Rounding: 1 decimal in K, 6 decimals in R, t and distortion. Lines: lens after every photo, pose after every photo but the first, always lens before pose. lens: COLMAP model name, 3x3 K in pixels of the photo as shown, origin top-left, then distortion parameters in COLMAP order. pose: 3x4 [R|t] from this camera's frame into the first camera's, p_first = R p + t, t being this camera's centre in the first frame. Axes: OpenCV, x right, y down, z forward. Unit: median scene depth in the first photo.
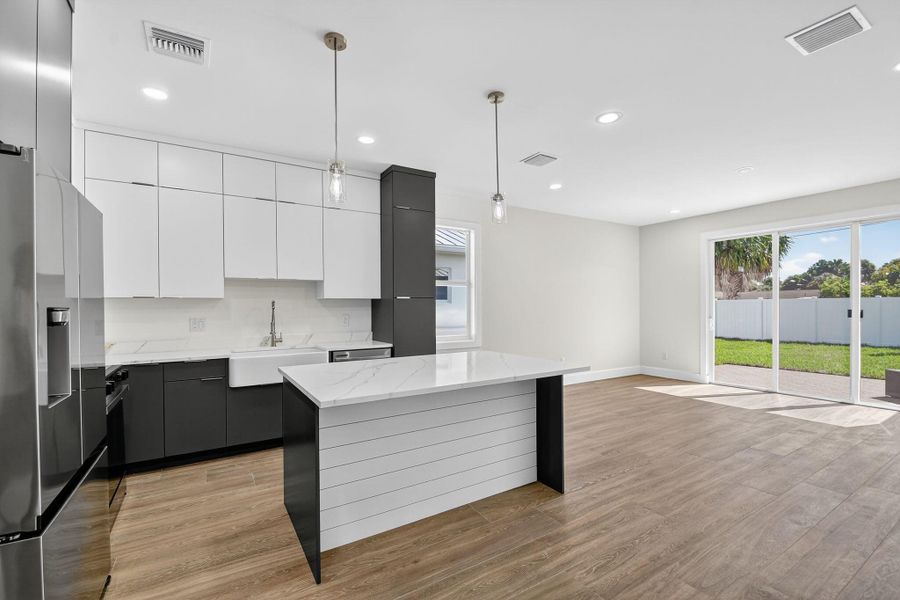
lens RADIAL K [[394.7, 0, 451.0], [0, 394.7, 308.5], [0, 0, 1]] dist [0.021089, -0.021257]
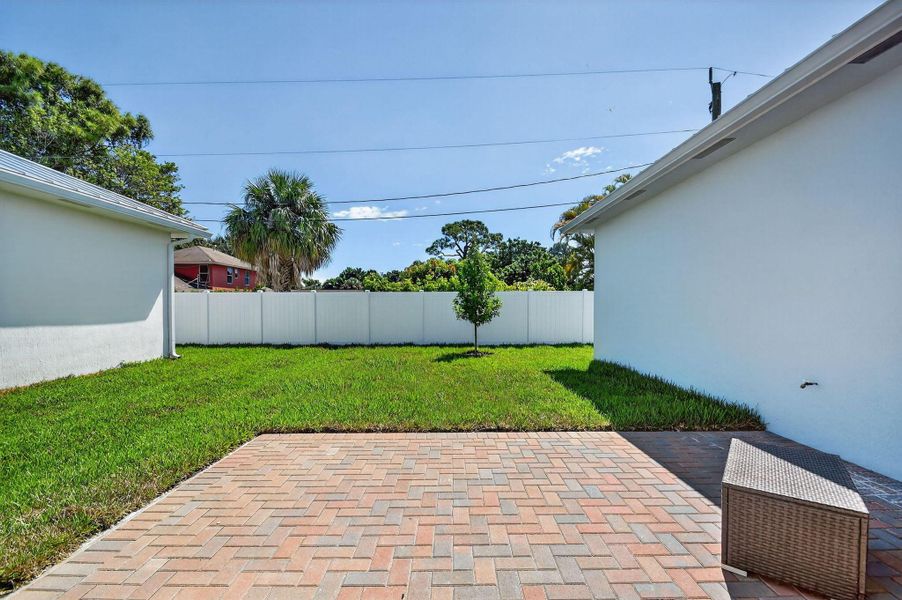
lens RADIAL K [[395.6, 0, 452.0], [0, 395.6, 308.5], [0, 0, 1]] dist [0.021089, -0.021257]
pose [[0.524716, -0.002810, 0.851273, 0.697675], [0.001502, 0.999996, 0.002376, 0.019701], [-0.851276, 0.000032, 0.524718, 0.971271]]
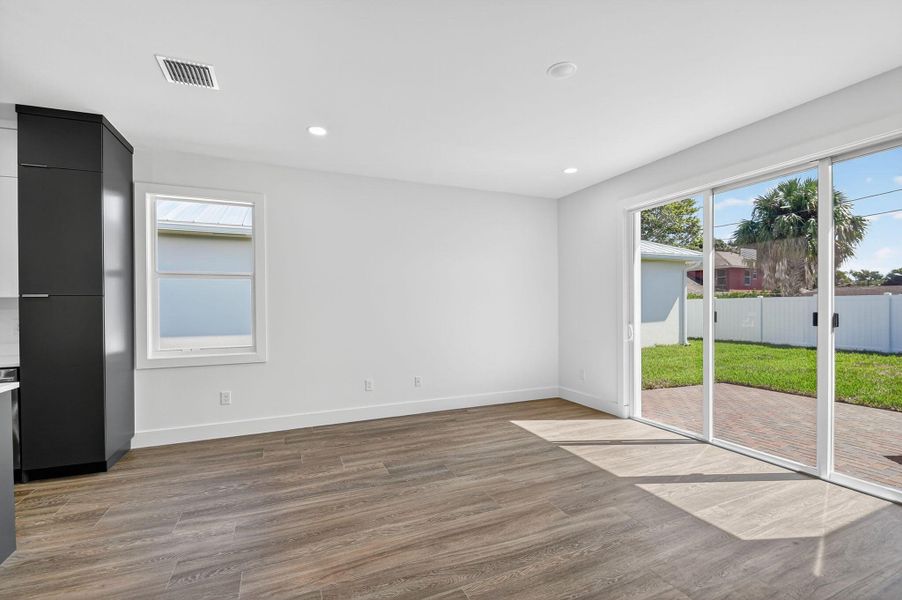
lens RADIAL K [[395.6, 0, 452.0], [0, 395.6, 308.5], [0, 0, 1]] dist [0.021089, -0.021257]
pose [[0.989099, 0.000570, -0.147251, 0.462748], [-0.000116, 0.999995, 0.003089, -0.003834], [0.147252, -0.003038, 0.989094, 0.282208]]
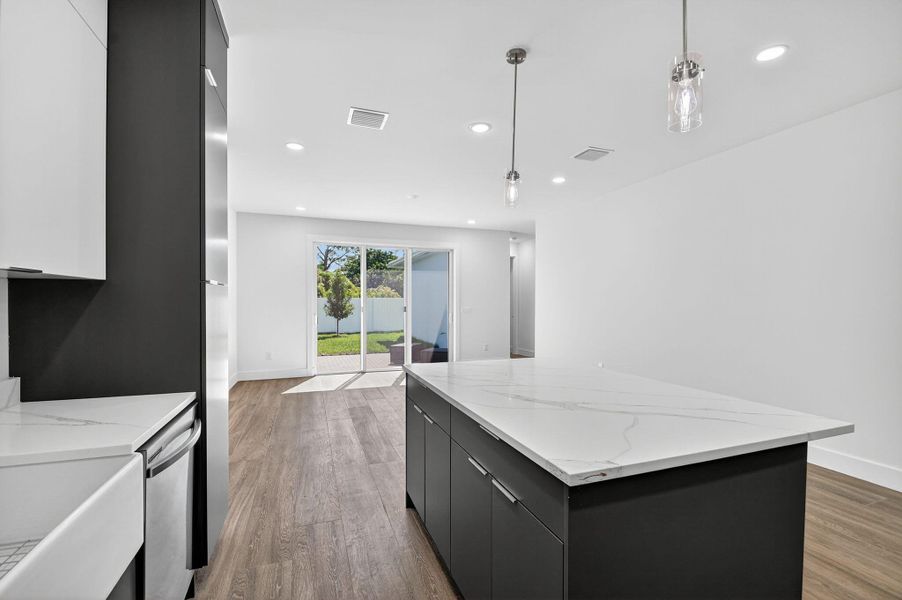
lens RADIAL K [[395.6, 0, 452.0], [0, 395.6, 308.5], [0, 0, 1]] dist [0.021089, -0.021257]
pose [[0.205465, -0.007133, 0.978638, -0.341547], [0.003190, 0.999973, 0.006619, 0.001181], [-0.978659, 0.001762, 0.205483, 0.431440]]
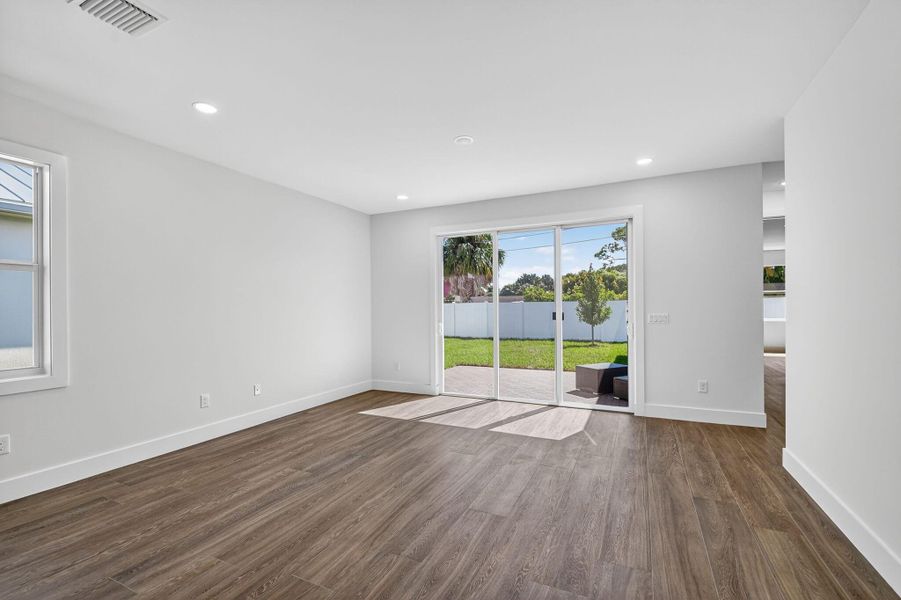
lens RADIAL K [[395.2, 0, 451.5], [0, 395.2, 308.5], [0, 0, 1]] dist [0.021089, -0.021257]
pose [[0.840777, -0.002246, 0.541377, 0.196388], [0.006437, 0.999962, -0.005849, -0.001775], [-0.541344, 0.008403, 0.840760, 0.236563]]
